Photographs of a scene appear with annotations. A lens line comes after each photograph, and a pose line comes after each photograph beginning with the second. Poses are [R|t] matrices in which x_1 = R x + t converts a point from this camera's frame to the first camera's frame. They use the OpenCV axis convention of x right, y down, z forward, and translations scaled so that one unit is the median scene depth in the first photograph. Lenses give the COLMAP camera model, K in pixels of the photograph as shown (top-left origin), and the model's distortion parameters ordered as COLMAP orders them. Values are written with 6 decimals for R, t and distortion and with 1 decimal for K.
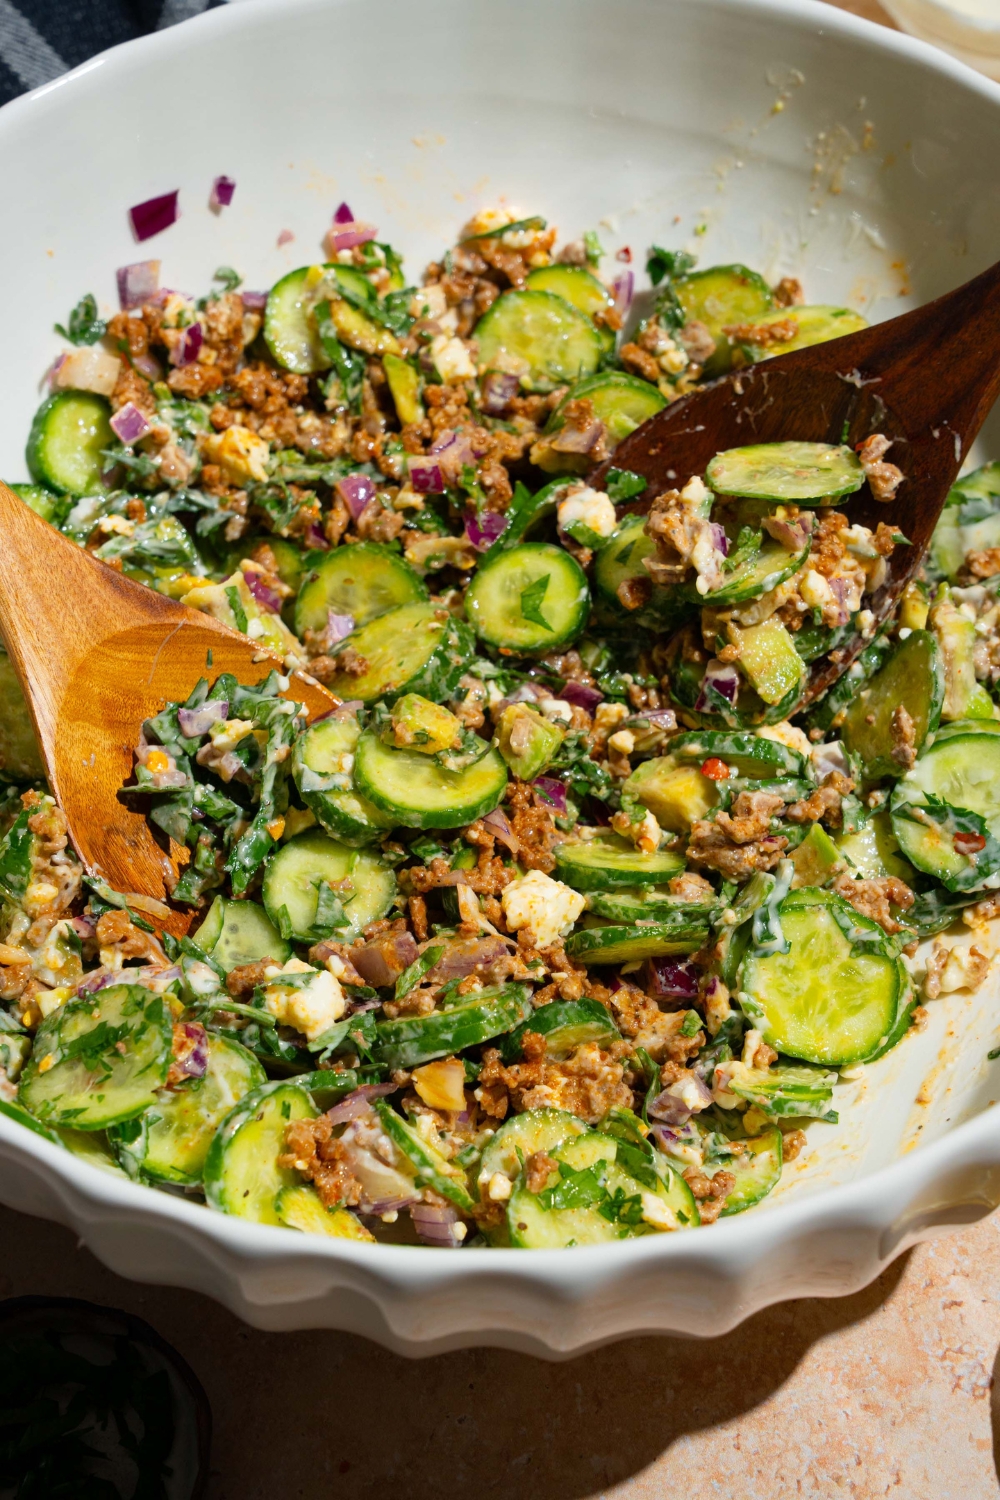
lens RADIAL K [[2421.6, 0, 507.9], [0, 2421.6, 750.9], [0, 0, 1]] dist [0.105959, 0.000000]
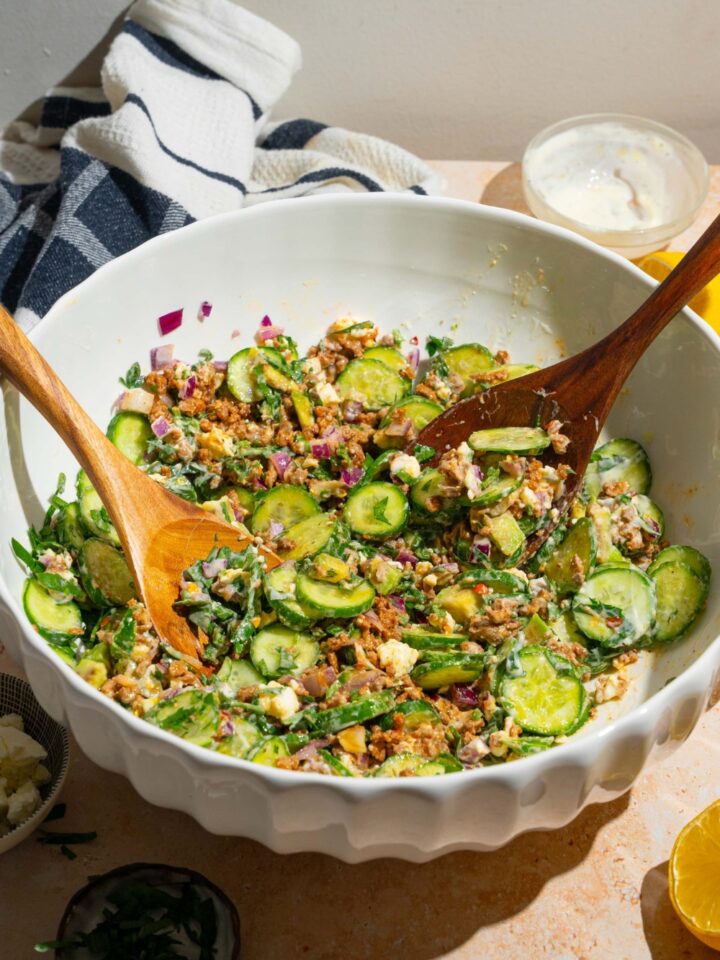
lens RADIAL K [[1748.5, 0, 367.5], [0, 1748.5, 475.3], [0, 0, 1]] dist [0.100191, 0.000000]
pose [[0.997817, -0.019736, 0.063024, -0.088511], [0.030036, 0.985510, -0.166935, 0.144887], [-0.058816, 0.168464, 0.983952, -0.367906]]
